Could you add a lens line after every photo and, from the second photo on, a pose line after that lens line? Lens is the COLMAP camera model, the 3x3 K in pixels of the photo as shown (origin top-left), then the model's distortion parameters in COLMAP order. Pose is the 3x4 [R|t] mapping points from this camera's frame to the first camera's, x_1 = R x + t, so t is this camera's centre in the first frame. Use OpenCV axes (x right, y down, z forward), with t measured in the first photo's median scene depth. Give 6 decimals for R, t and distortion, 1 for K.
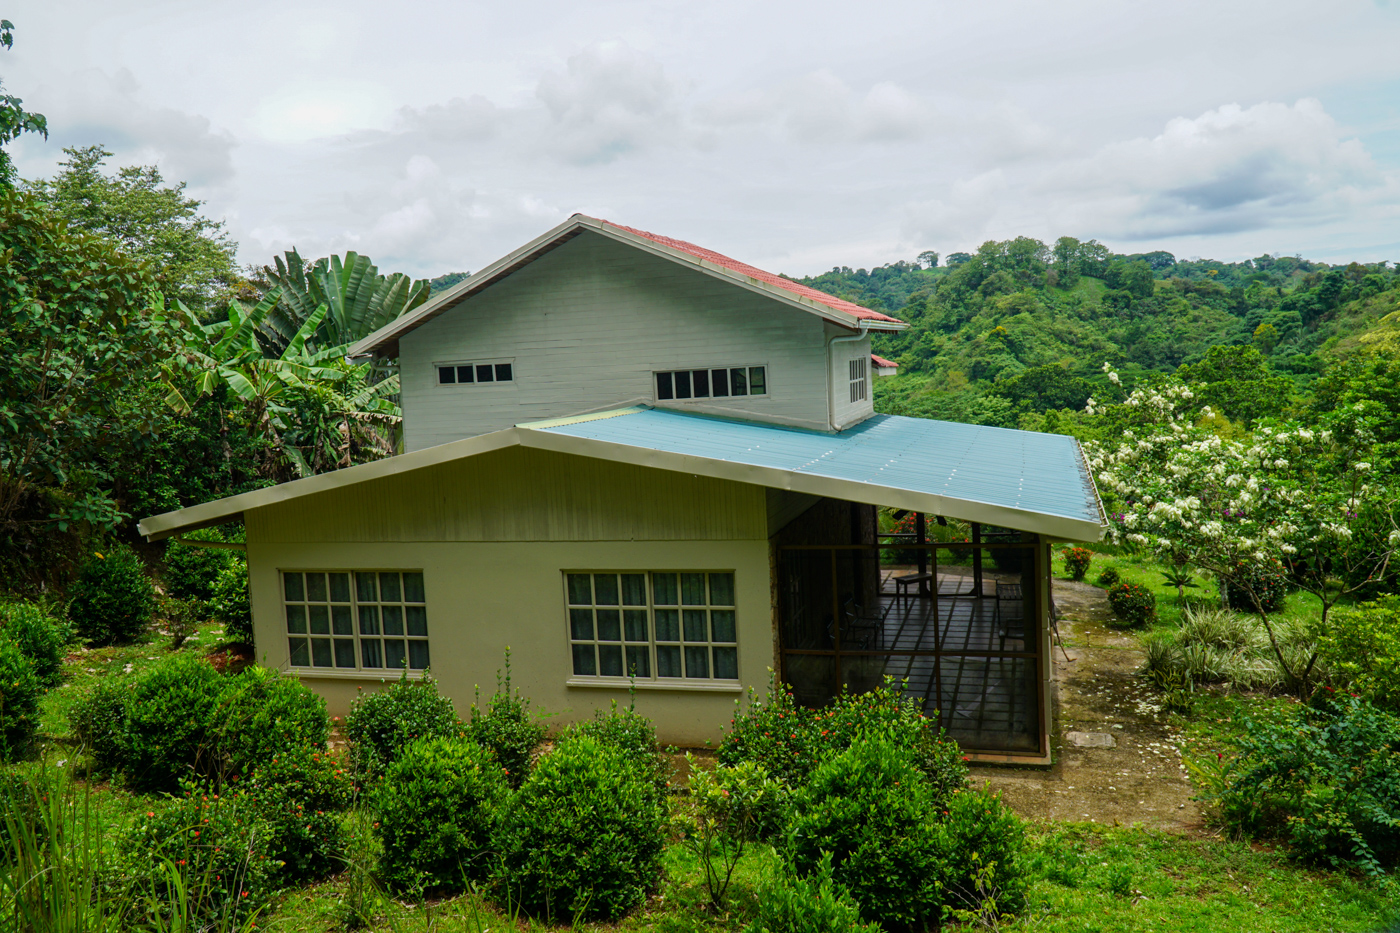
lens RADIAL K [[1121.7, 0, 696.5], [0, 1121.7, 458.7], [0, 0, 1]] dist [0.005149, -0.013444]
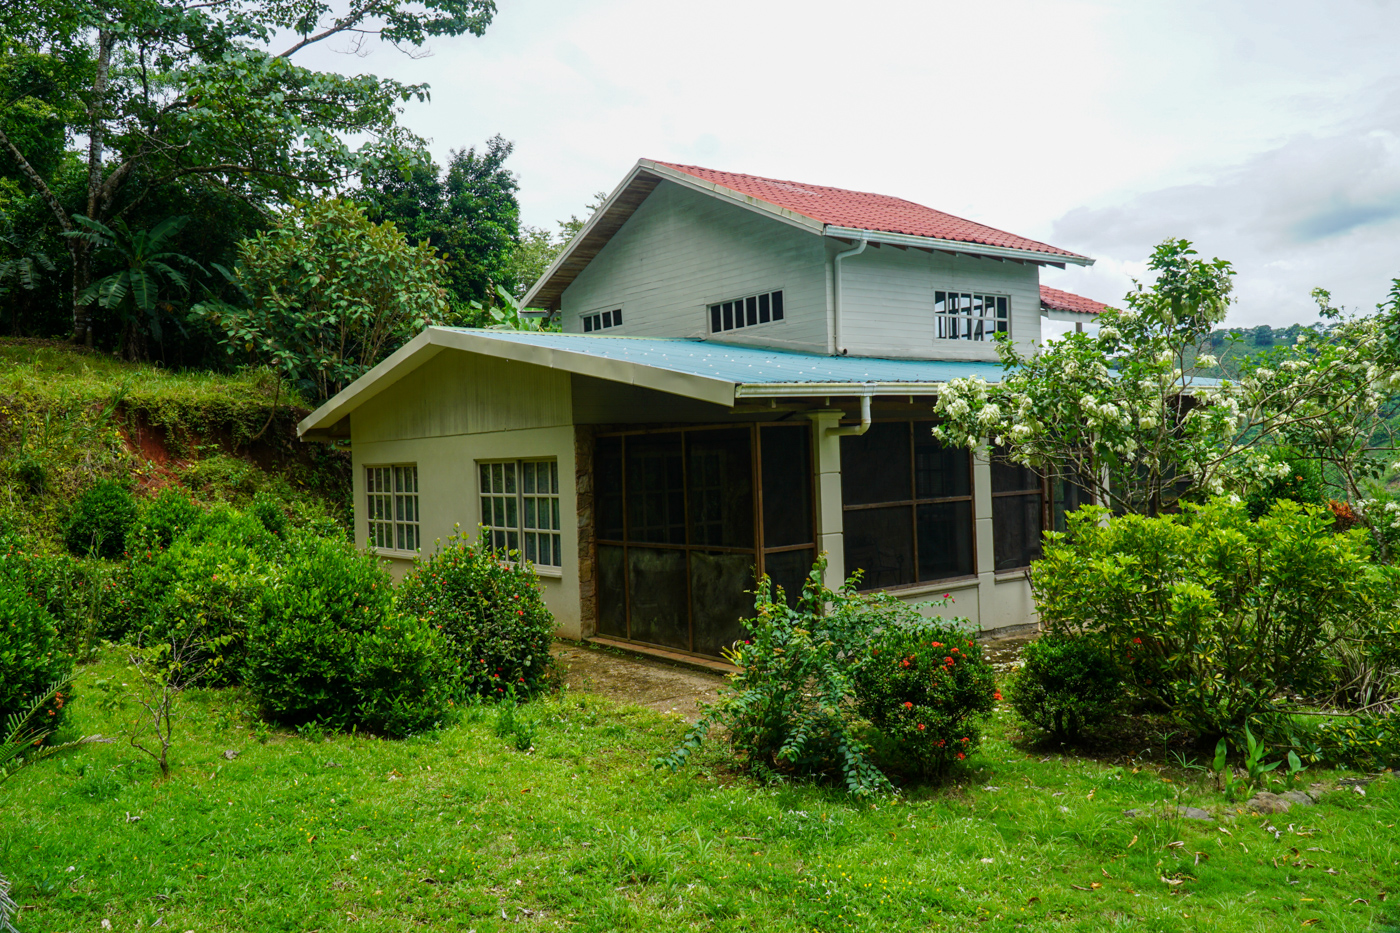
lens RADIAL K [[1121.7, 0, 696.5], [0, 1121.7, 458.7], [0, 0, 1]] dist [0.005149, -0.013444]
pose [[0.803831, 0.025716, -0.594301, 0.393205], [-0.059626, 0.997517, -0.037485, 0.069628], [0.591862, 0.065567, 0.803368, 0.133330]]
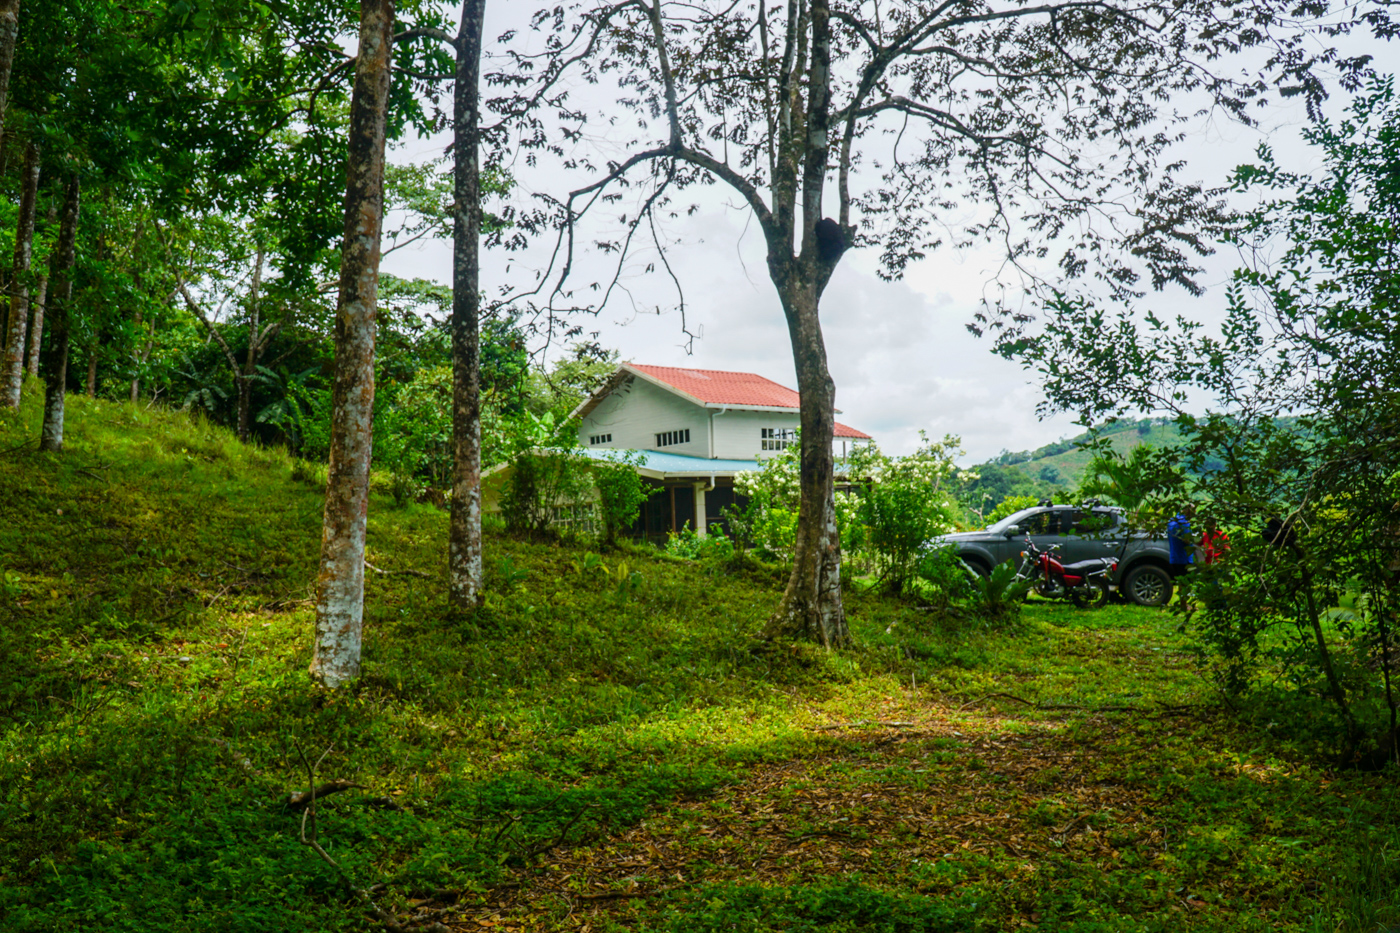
lens RADIAL K [[1121.7, 0, 696.5], [0, 1121.7, 458.7], [0, 0, 1]] dist [0.005149, -0.013444]
pose [[0.831022, -0.020580, -0.555858, 0.841948], [-0.052207, 0.992018, -0.114780, 0.145100], [0.553784, 0.124404, 0.823315, -0.482743]]
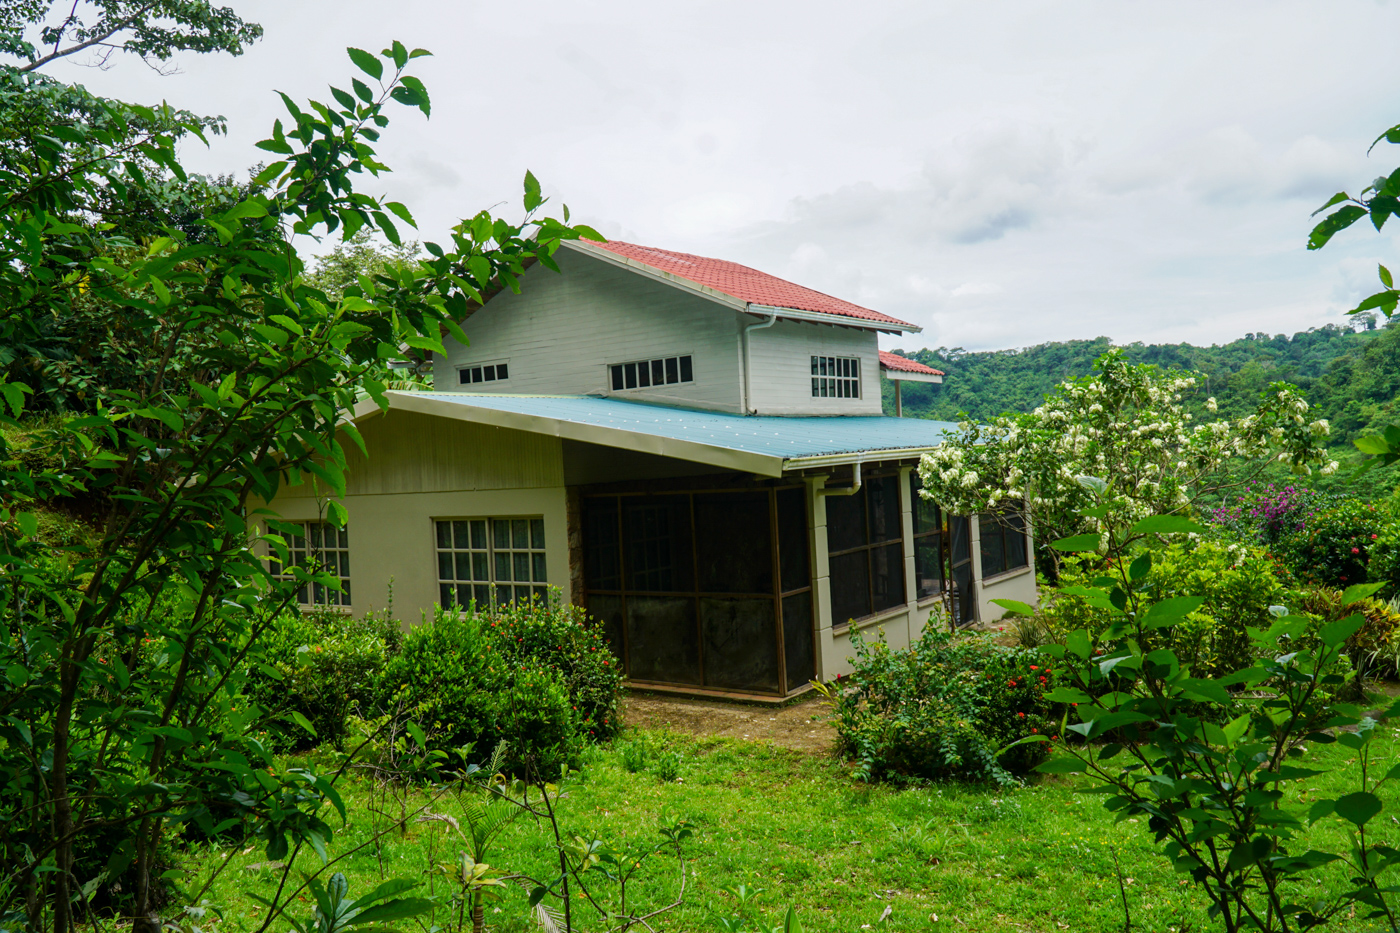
lens RADIAL K [[1121.7, 0, 696.5], [0, 1121.7, 458.7], [0, 0, 1]] dist [0.005149, -0.013444]
pose [[0.941319, 0.001978, -0.337513, 0.292739], [-0.025635, 0.997513, -0.065650, 0.059515], [0.336544, 0.070449, 0.939029, -0.000718]]
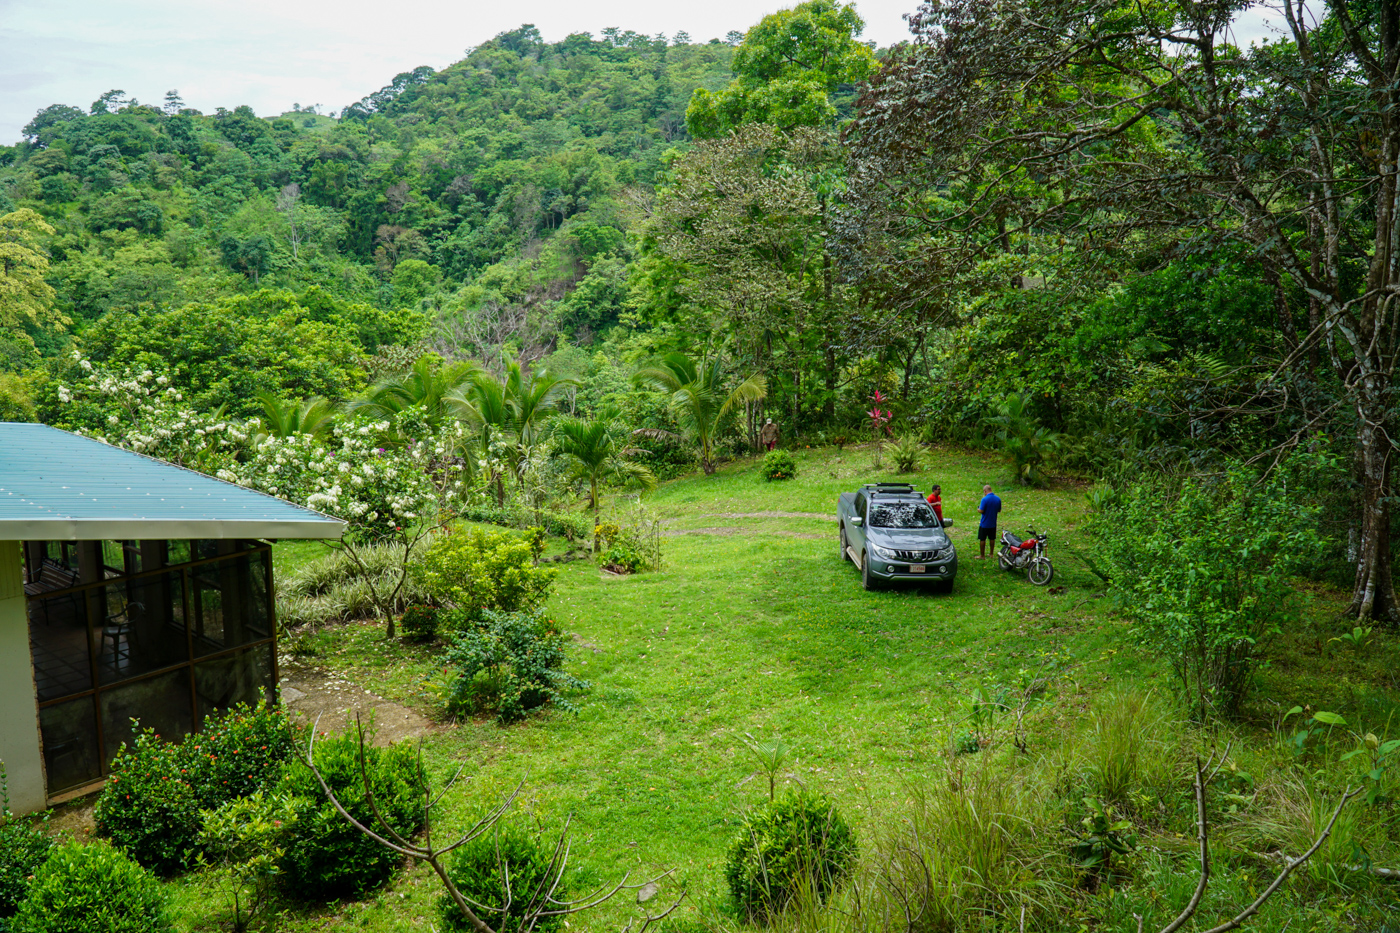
lens RADIAL K [[1121.7, 0, 696.5], [0, 1121.7, 458.7], [0, 0, 1]] dist [0.005149, -0.013444]
pose [[0.400627, -0.117644, 0.908657, -0.284786], [0.041168, 0.993032, 0.110417, -0.063281], [-0.915316, -0.006829, 0.402679, 0.056050]]
